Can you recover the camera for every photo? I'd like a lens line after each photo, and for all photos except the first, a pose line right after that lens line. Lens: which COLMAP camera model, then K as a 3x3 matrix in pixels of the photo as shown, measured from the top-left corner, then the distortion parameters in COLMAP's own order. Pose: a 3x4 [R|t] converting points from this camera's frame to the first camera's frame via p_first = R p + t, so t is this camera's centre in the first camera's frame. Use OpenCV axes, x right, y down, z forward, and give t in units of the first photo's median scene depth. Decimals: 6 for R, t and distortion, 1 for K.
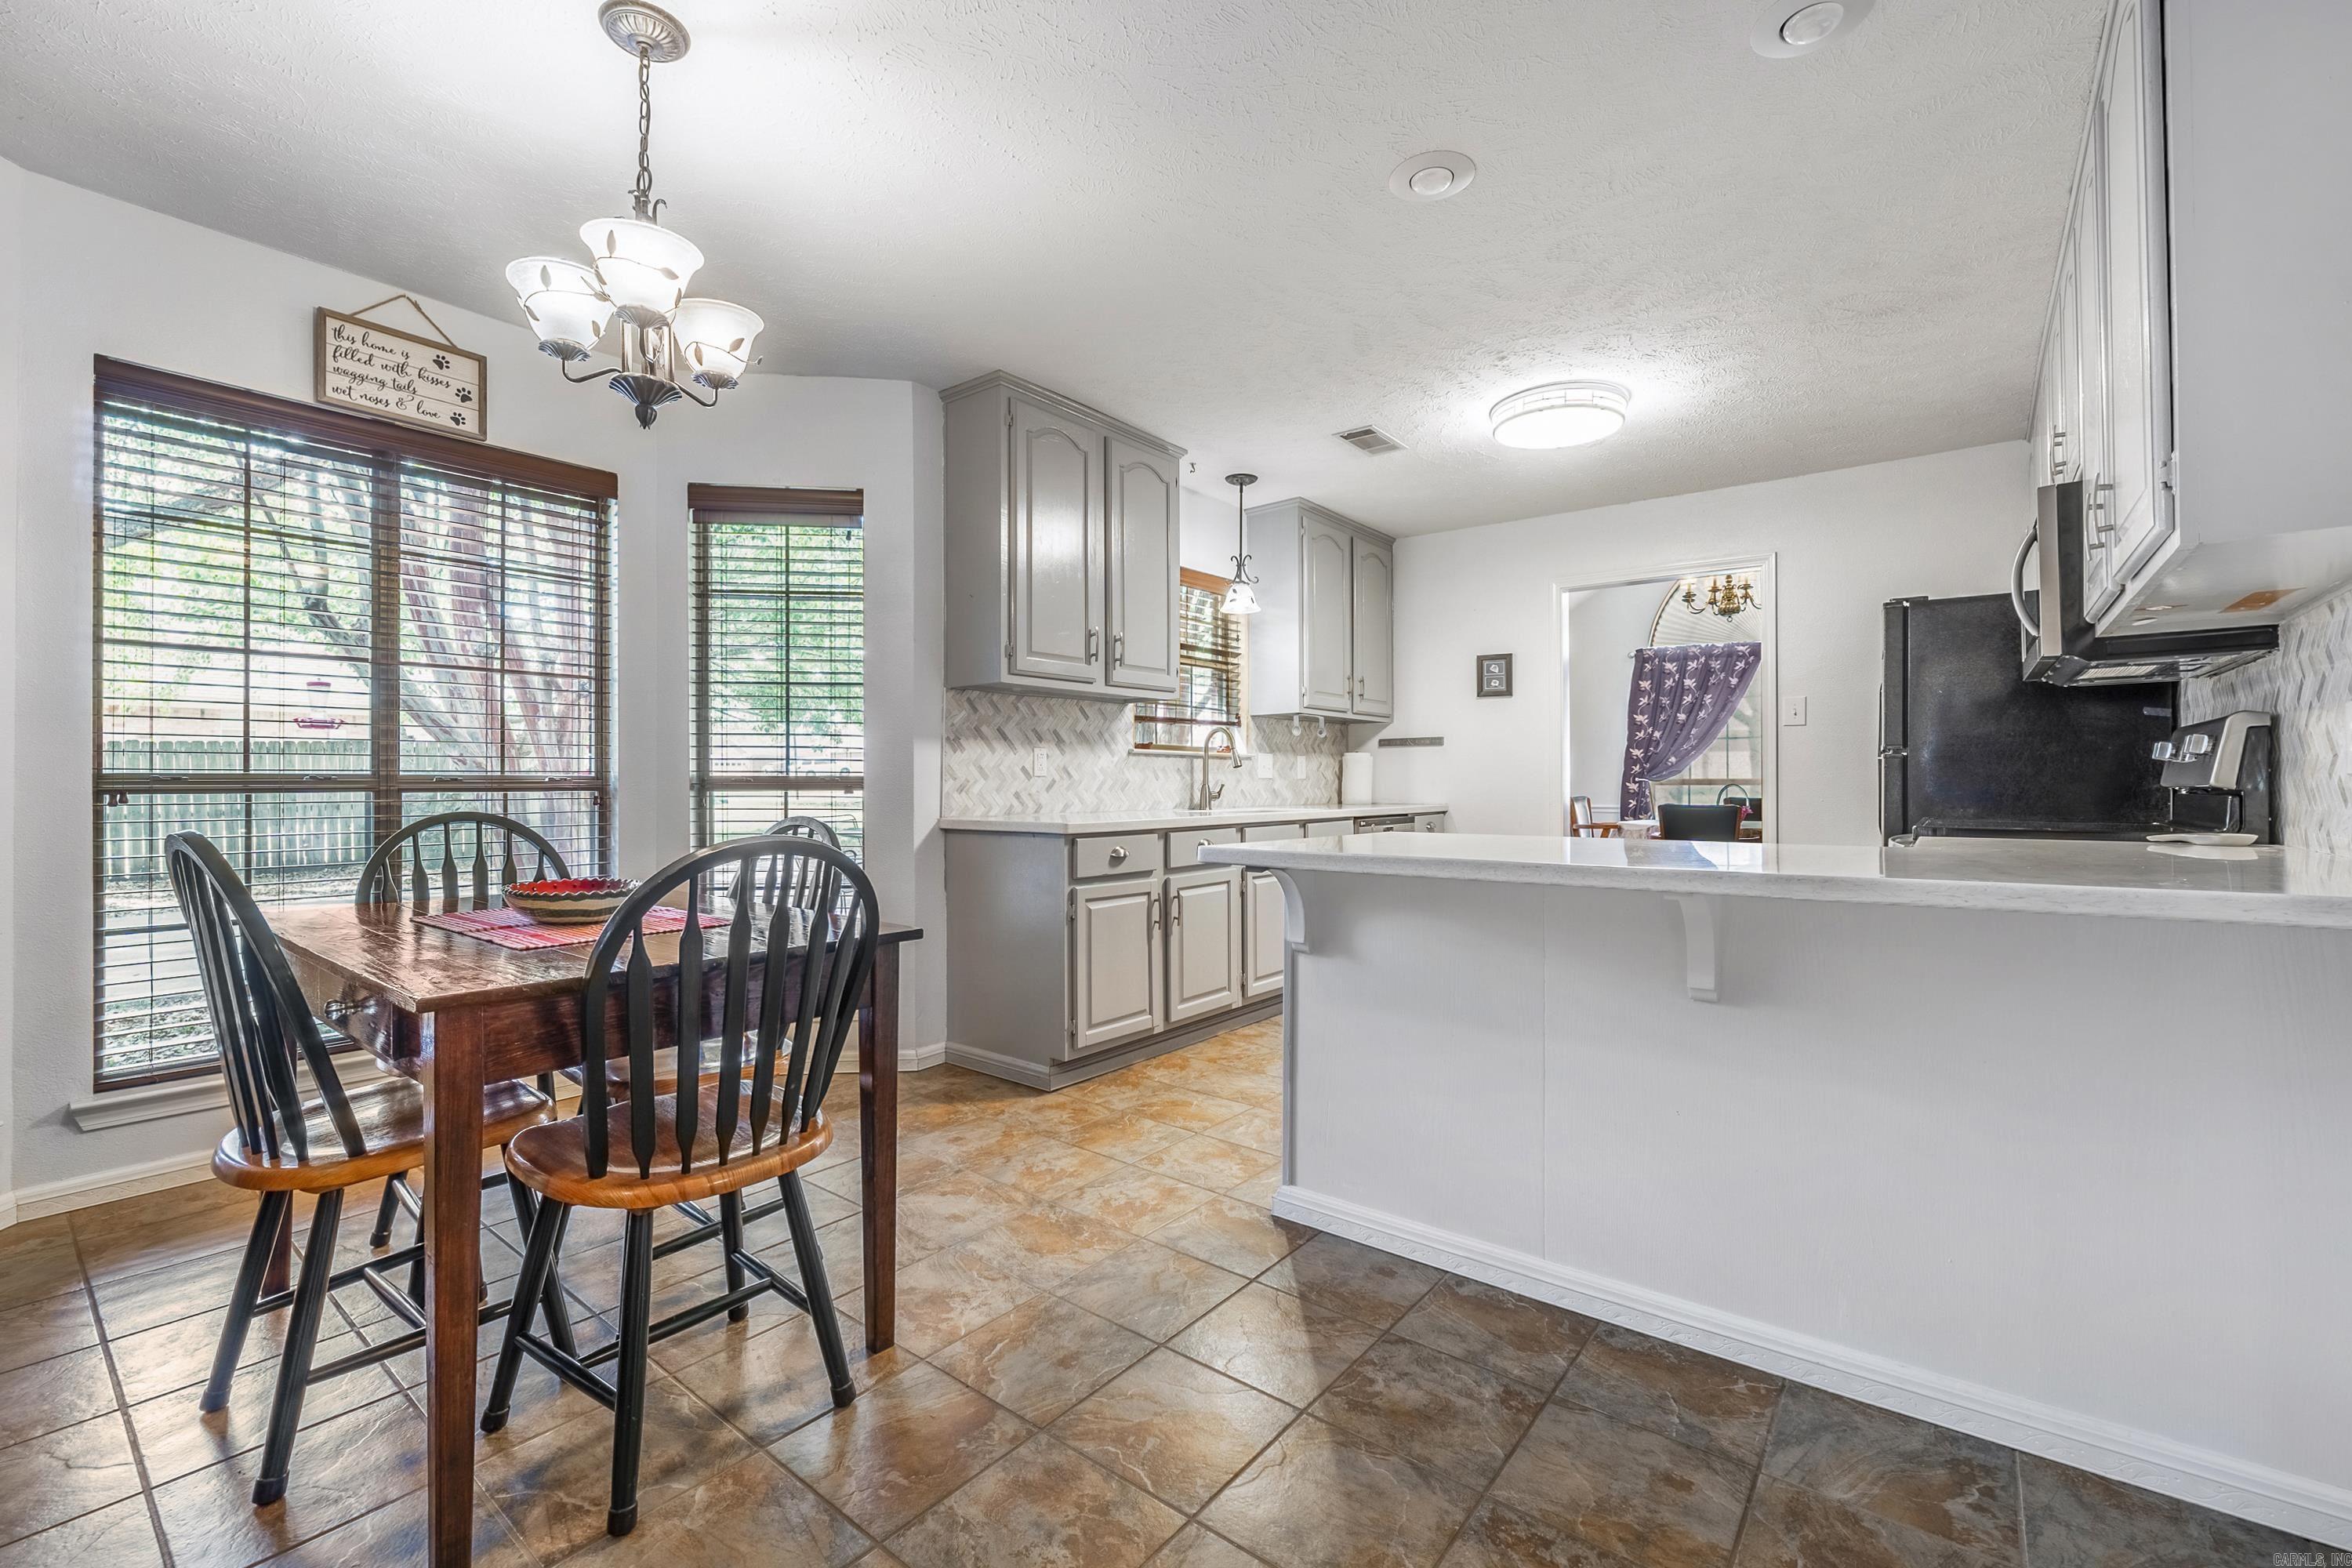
lens RADIAL K [[993.5, 0, 1175.2], [0, 993.5, 775.1], [0, 0, 1]] dist [0.004081, -0.001523]
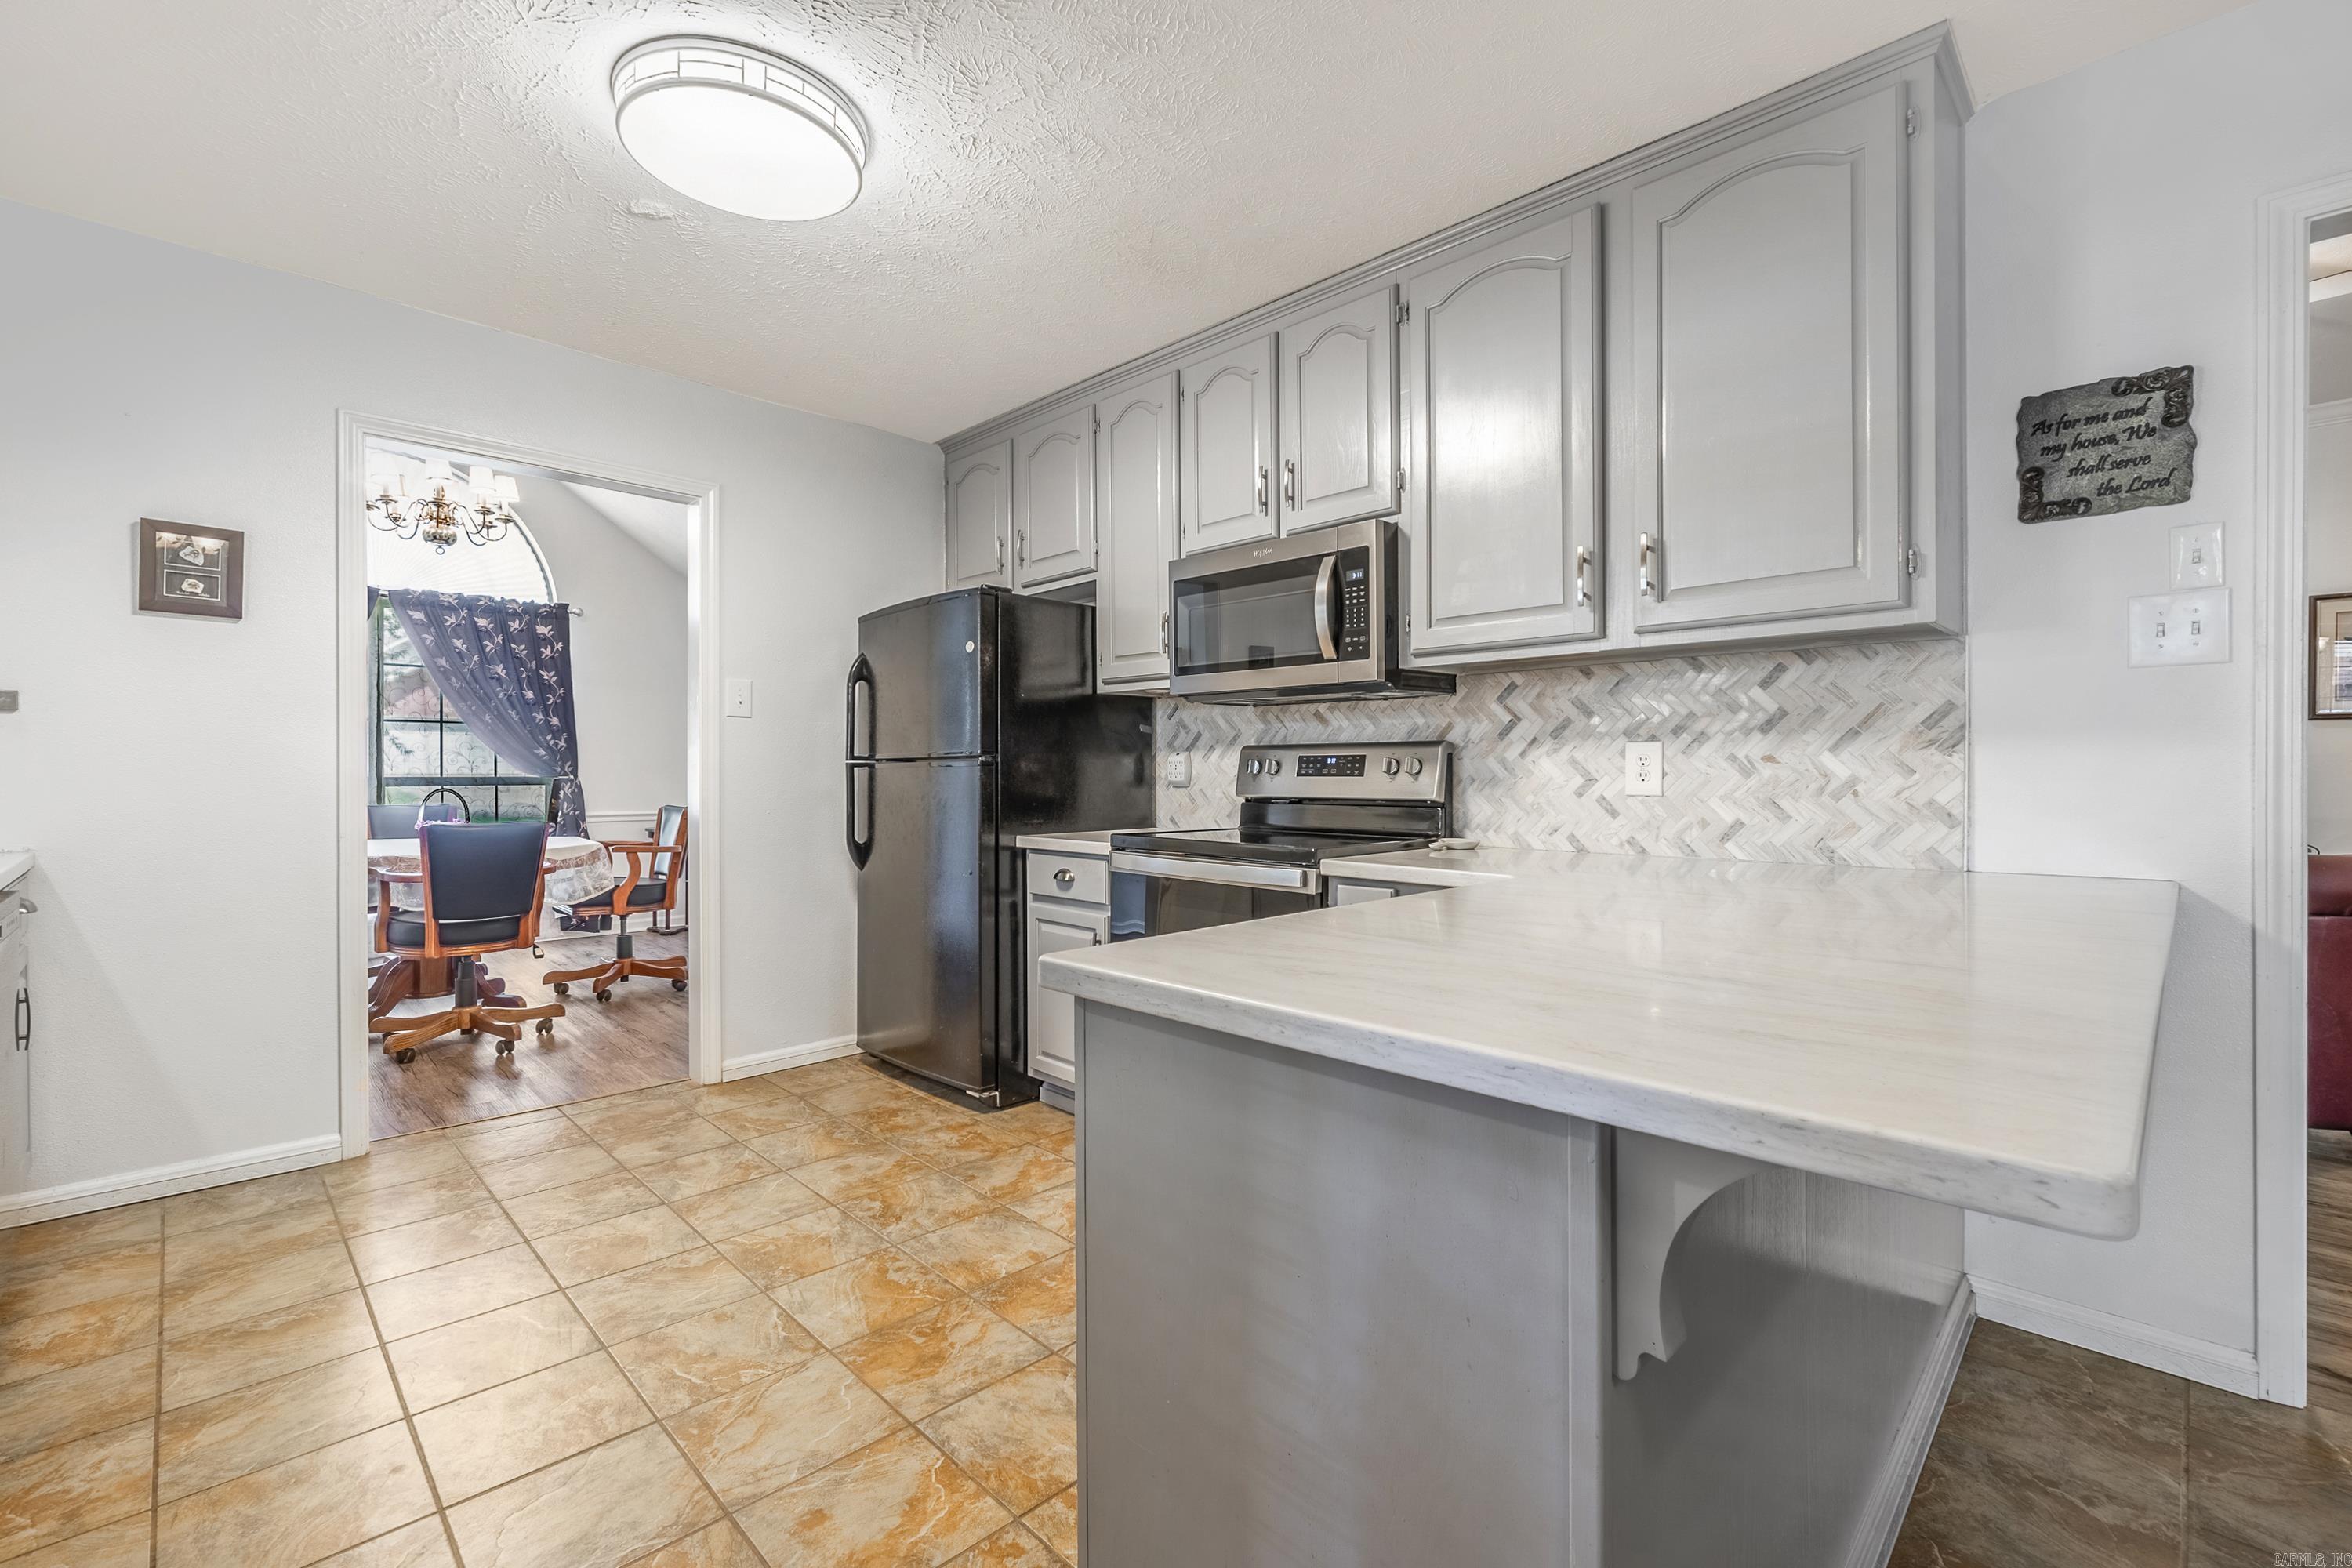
lens RADIAL K [[993.5, 0, 1178.7], [0, 993.5, 777.2], [0, 0, 1]] dist [0.004081, -0.001523]
pose [[0.112469, -0.007949, 0.993623, -0.134401], [-0.004786, 0.999952, 0.008541, -0.016835], [-0.993644, -0.005716, 0.112426, 0.782554]]
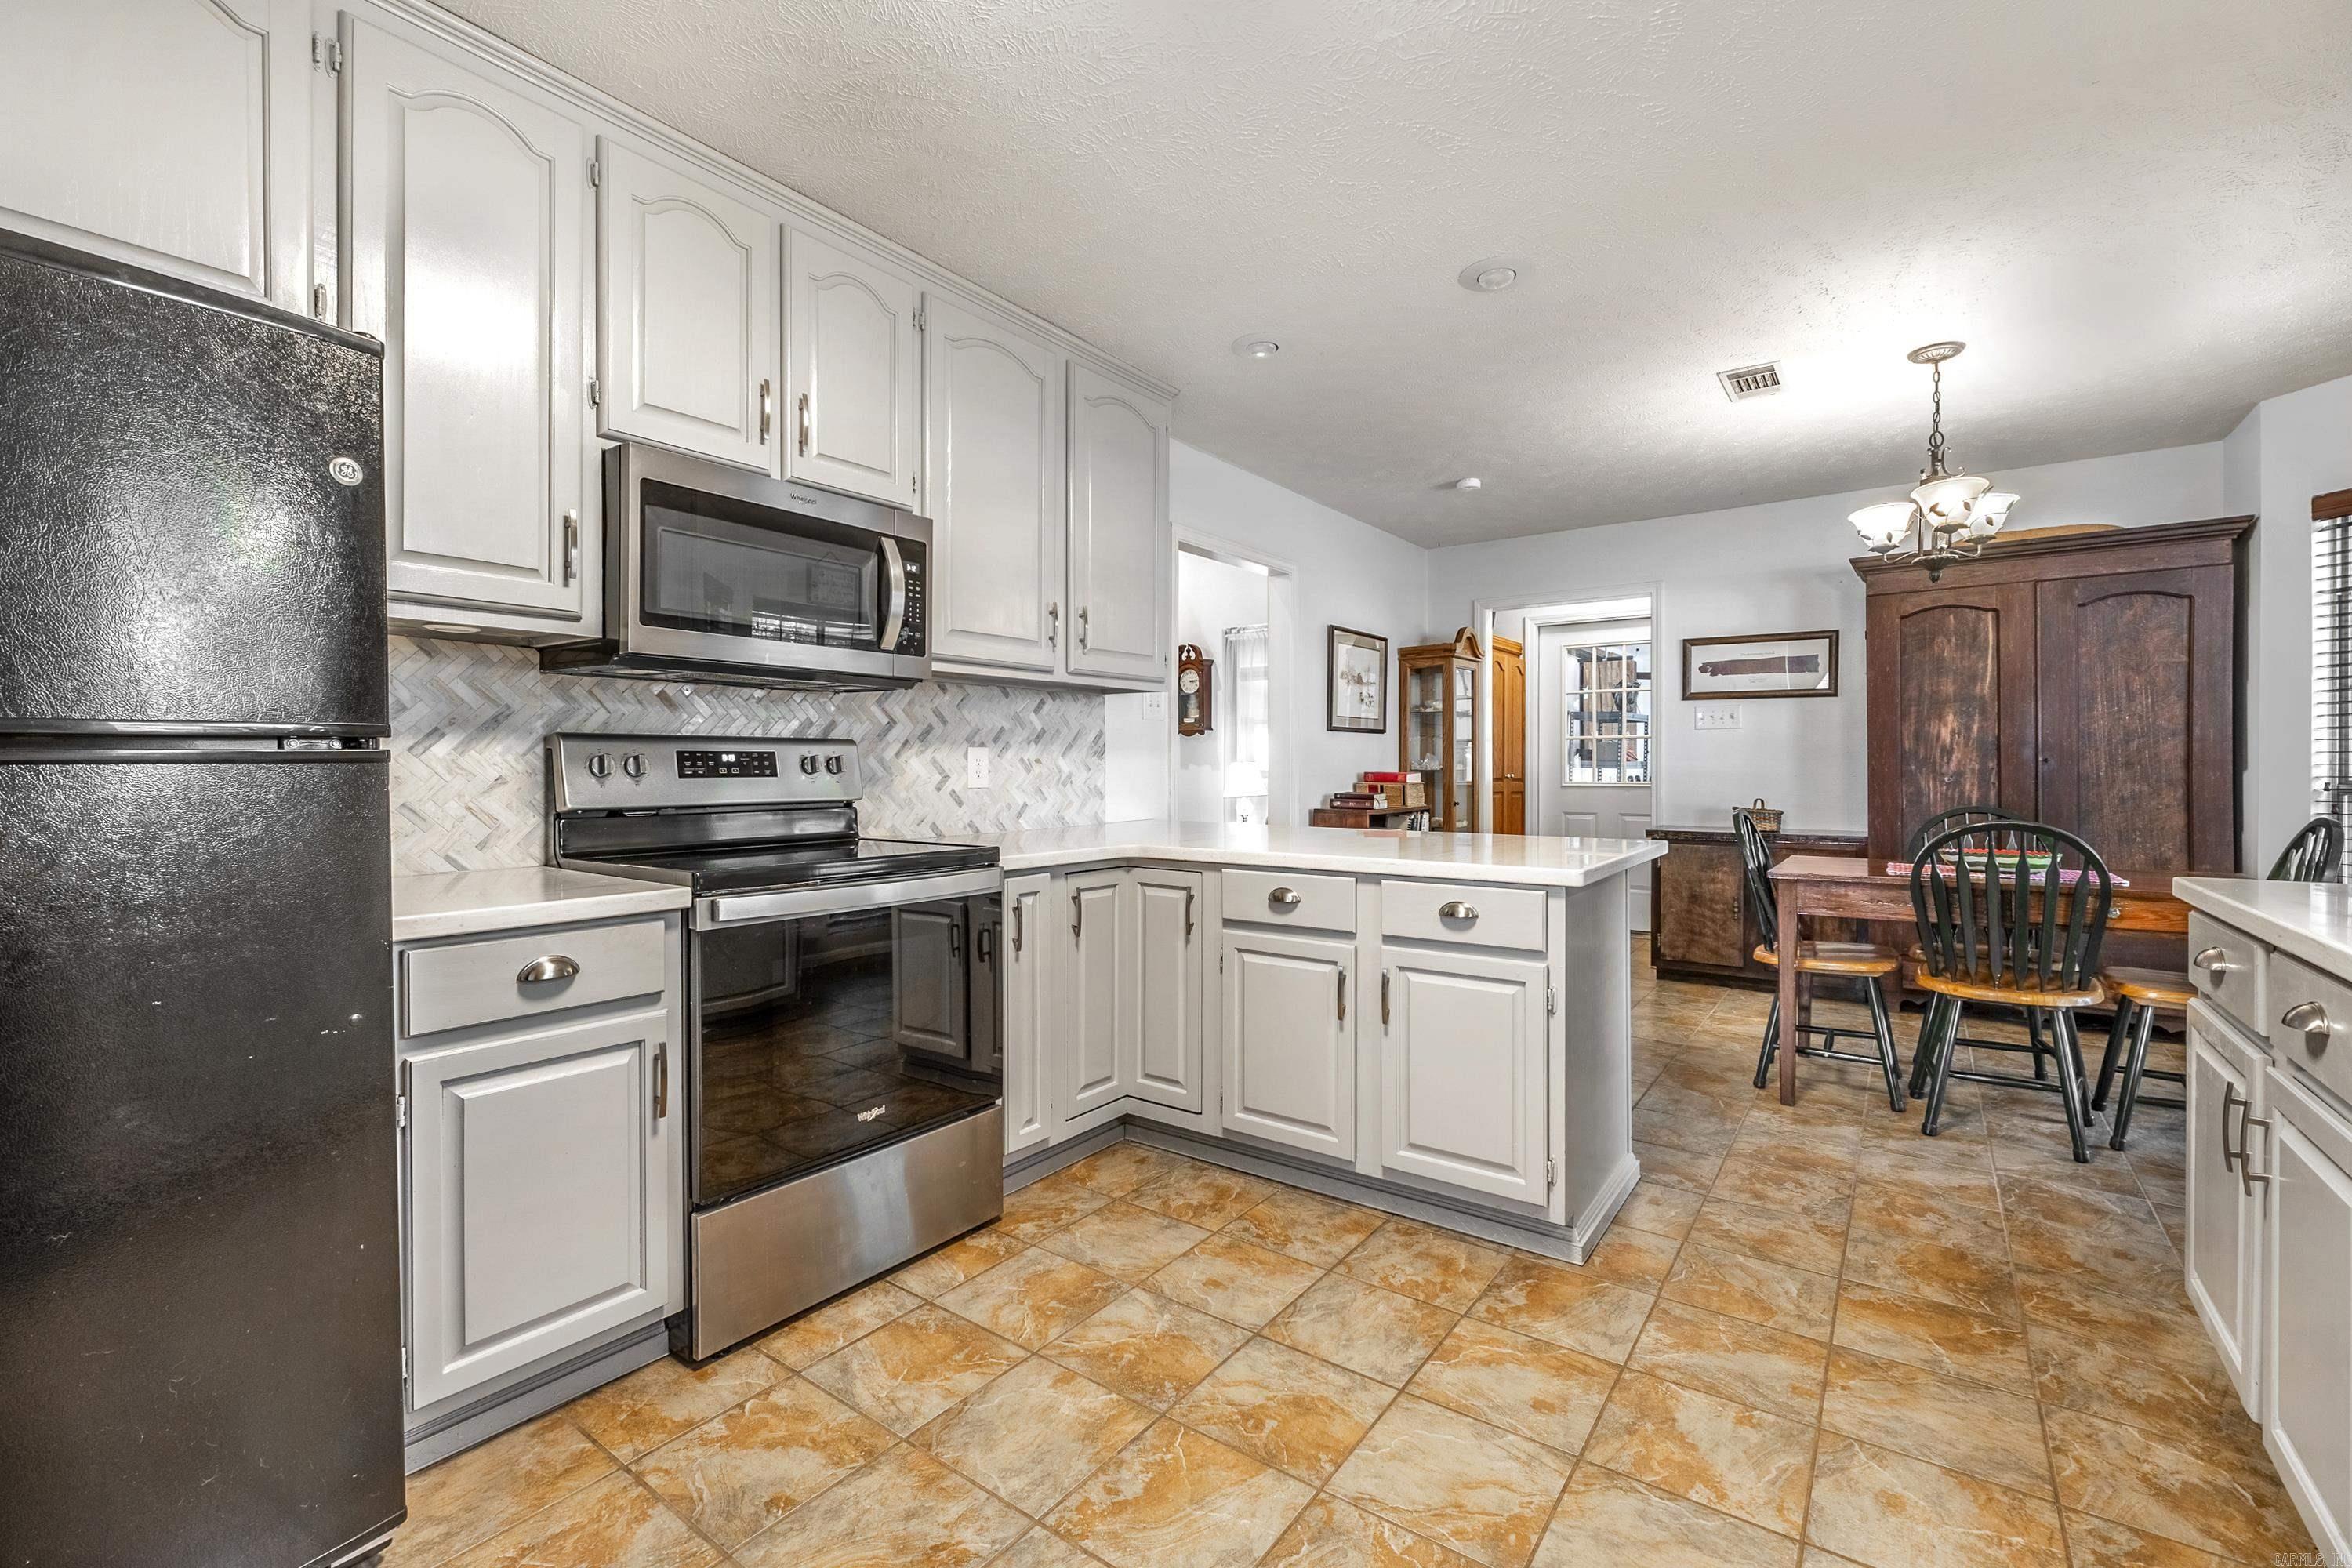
lens RADIAL K [[993.5, 0, 1165.3], [0, 993.5, 773.4], [0, 0, 1]] dist [0.004081, -0.001523]
pose [[-0.999778, 0.001534, -0.021007, 0.456839], [0.001514, 0.999998, 0.000961, -0.013627], [0.021009, 0.000929, -0.999779, 1.465737]]
